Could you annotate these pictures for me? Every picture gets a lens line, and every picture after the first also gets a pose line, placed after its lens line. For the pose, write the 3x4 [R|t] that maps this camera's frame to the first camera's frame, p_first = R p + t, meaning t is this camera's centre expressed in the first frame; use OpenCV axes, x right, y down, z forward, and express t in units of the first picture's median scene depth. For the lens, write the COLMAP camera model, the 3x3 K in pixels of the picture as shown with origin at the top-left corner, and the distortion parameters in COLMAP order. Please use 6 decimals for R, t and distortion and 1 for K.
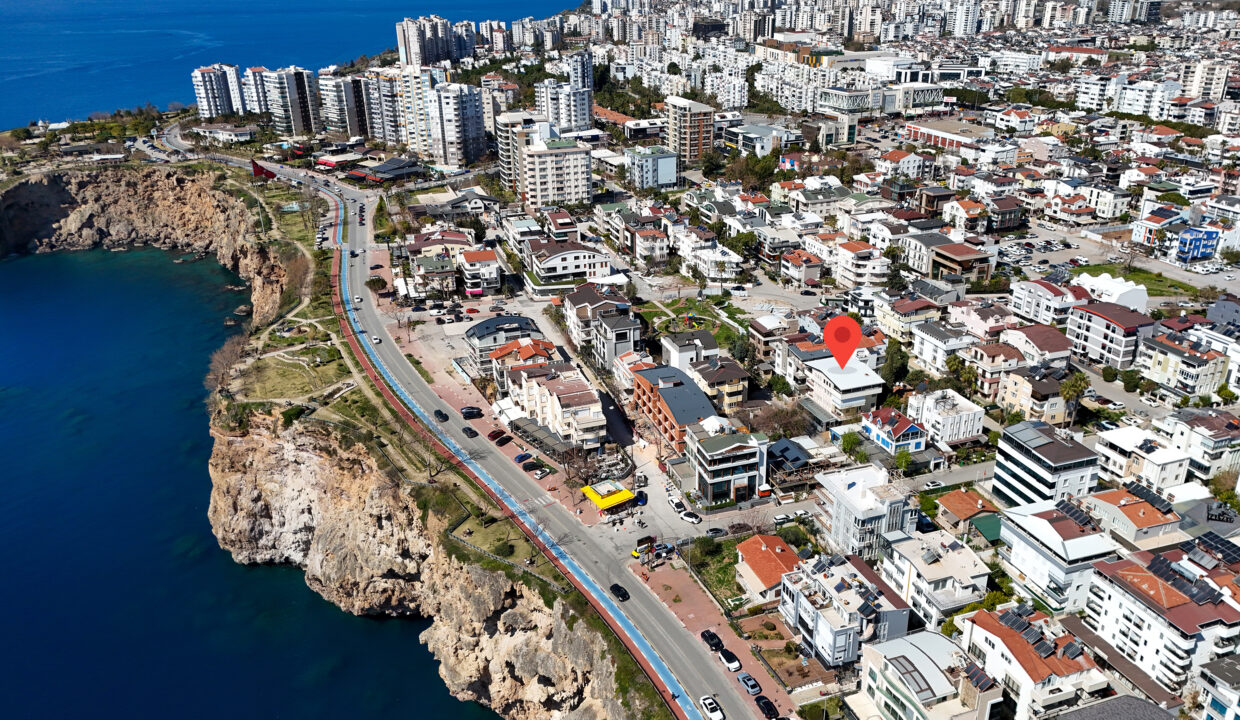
lens RADIAL K [[911.8, 0, 620.0], [0, 911.8, 360.0], [0, 0, 1]] dist [0.094875, -0.104371]
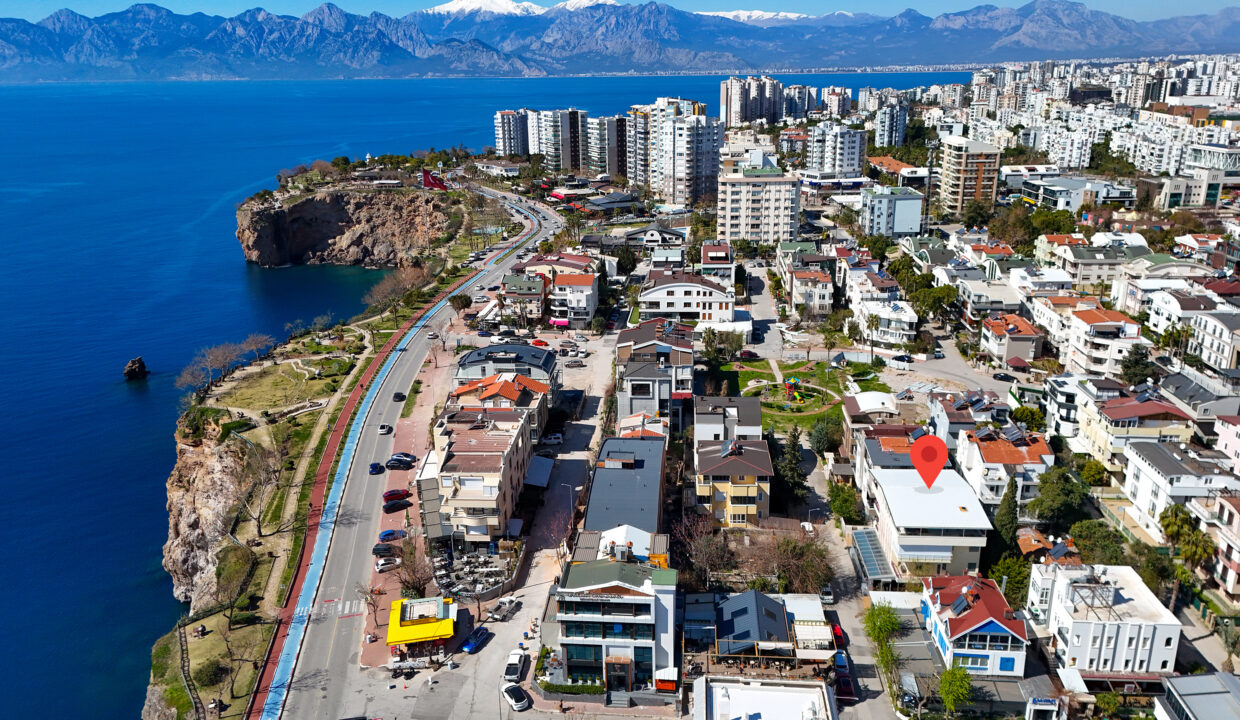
lens RADIAL K [[911.8, 0, 620.0], [0, 911.8, 360.0], [0, 0, 1]] dist [0.094875, -0.104371]
pose [[0.919825, 0.124849, -0.371935, 0.176835], [-0.156338, 0.986136, -0.055617, -0.005541], [0.359835, 0.109305, 0.926591, 0.261784]]
